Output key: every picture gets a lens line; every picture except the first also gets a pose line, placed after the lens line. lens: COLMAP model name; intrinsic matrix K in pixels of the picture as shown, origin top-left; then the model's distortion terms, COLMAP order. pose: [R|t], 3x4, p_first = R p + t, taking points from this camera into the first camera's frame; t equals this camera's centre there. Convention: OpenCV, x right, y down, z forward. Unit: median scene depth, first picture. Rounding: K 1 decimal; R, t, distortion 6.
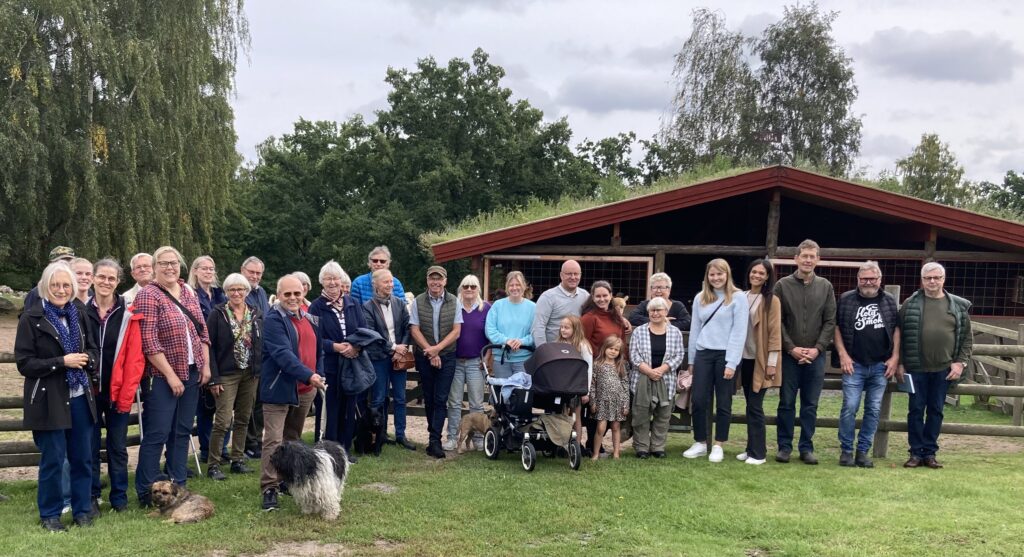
lens RADIAL K [[1129.2, 0, 419.4], [0, 1129.2, 341.2], [0, 0, 1]] dist [0.093245, 0.000000]
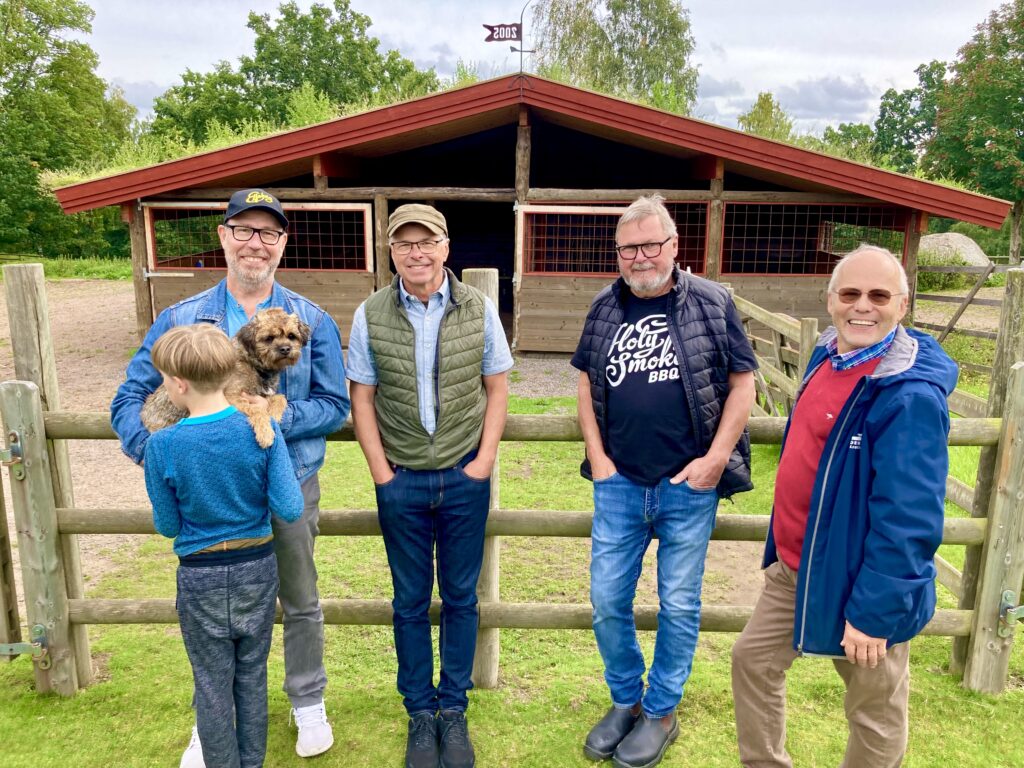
lens RADIAL K [[936.9, 0, 517.7], [0, 936.9, 376.6], [0, 0, 1]] dist [0.086197, -0.074217]
pose [[0.987448, -0.043395, 0.151865, 0.065399], [0.027234, 0.993895, 0.106920, -0.008152], [-0.155577, -0.101442, 0.982601, 0.119836]]
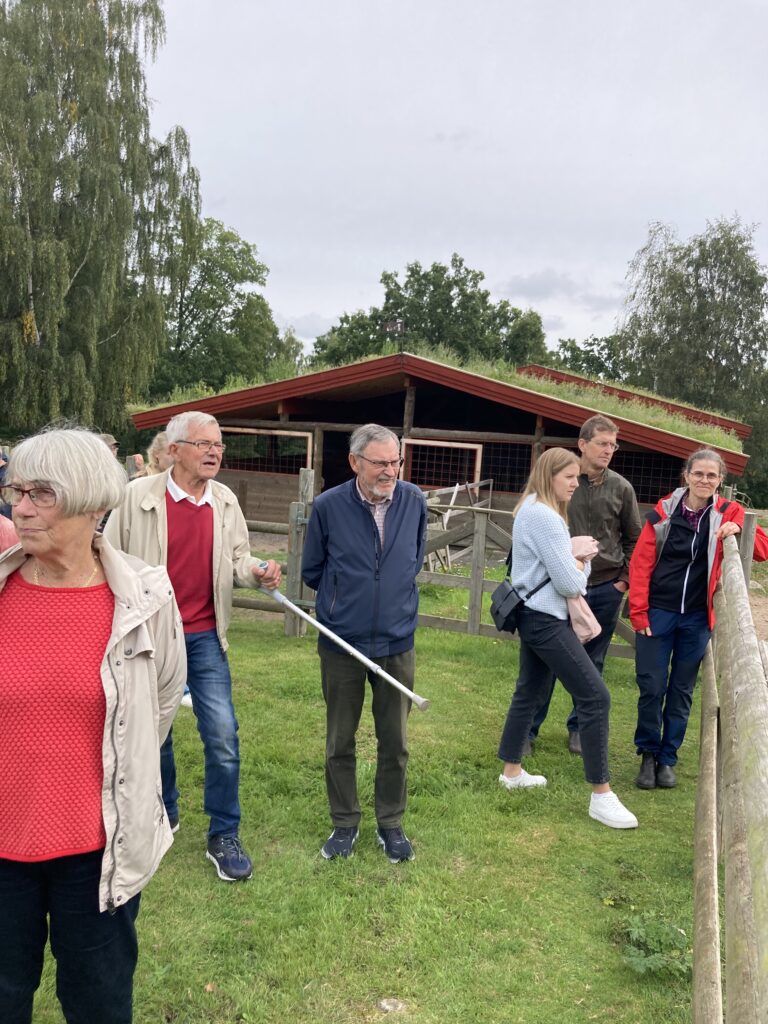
lens RADIAL K [[936.9, 0, 385.7], [0, 936.9, 518.9], [0, 0, 1]] dist [0.086197, -0.074217]
pose [[0.988197, 0.048239, -0.145397, 0.134591], [-0.045729, 0.998742, 0.020559, -0.003706], [0.146206, -0.013667, 0.989160, 0.029473]]
